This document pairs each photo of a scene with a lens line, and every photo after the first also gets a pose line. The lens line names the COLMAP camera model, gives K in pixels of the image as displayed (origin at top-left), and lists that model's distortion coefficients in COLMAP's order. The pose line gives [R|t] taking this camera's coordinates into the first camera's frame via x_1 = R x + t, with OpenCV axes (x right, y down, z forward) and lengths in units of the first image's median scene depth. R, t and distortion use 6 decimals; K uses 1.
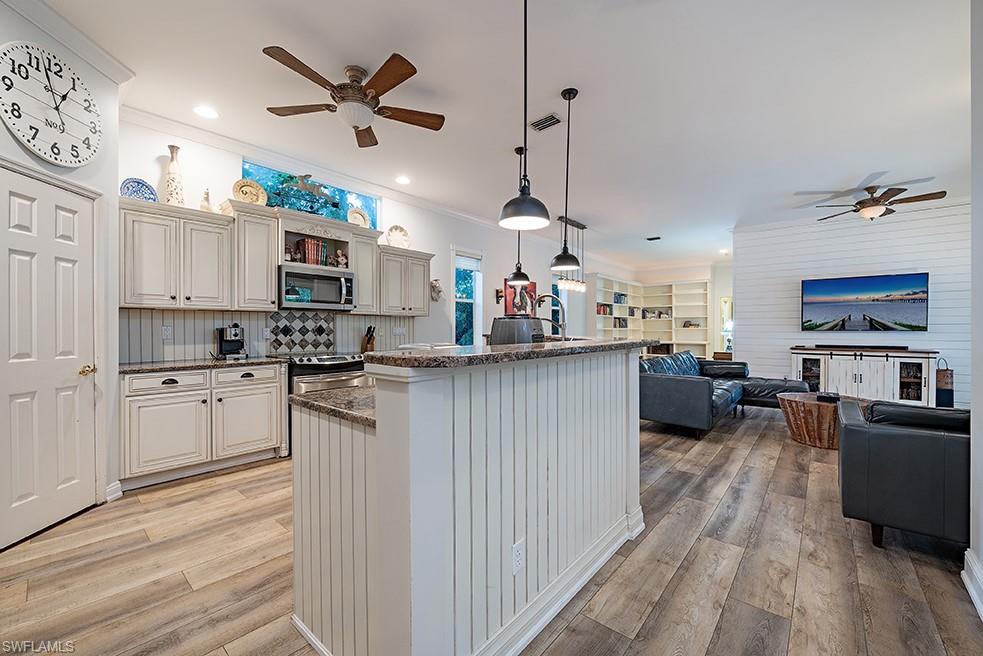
lens RADIAL K [[413.6, 0, 491.5], [0, 413.6, 328.0], [0, 0, 1]] dist [-0.000719, -0.000224]
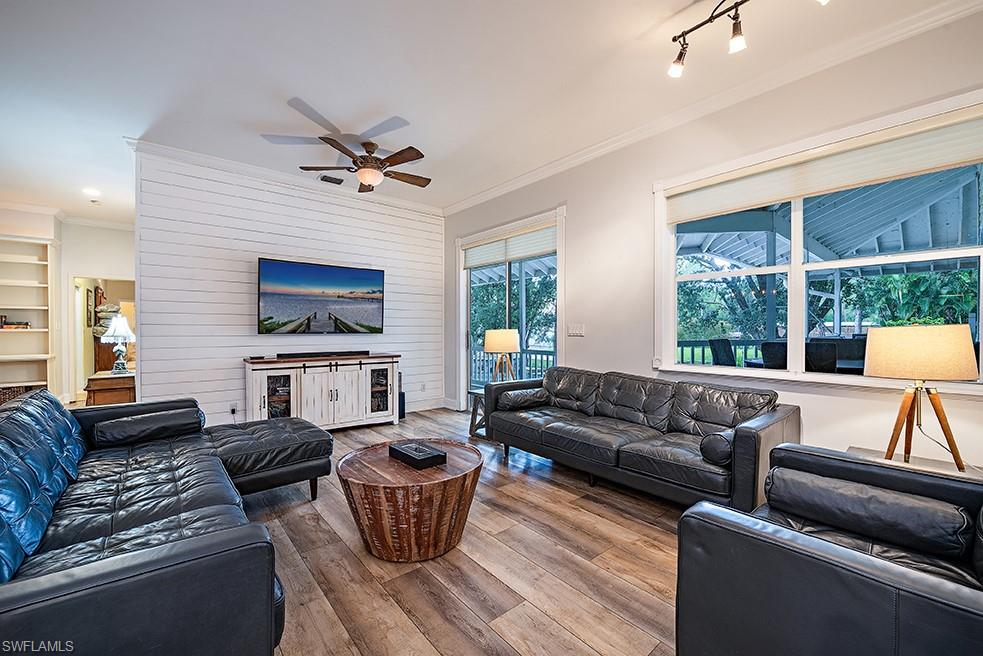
lens RADIAL K [[392.3, 0, 490.2], [0, 392.3, 337.0], [0, 0, 1]] dist [-0.000870, -0.000233]
pose [[0.191975, -0.019627, 0.981204, 0.219569], [-0.001208, 0.999795, 0.020235, -0.002647], [-0.981399, -0.005070, 0.191911, 0.566904]]
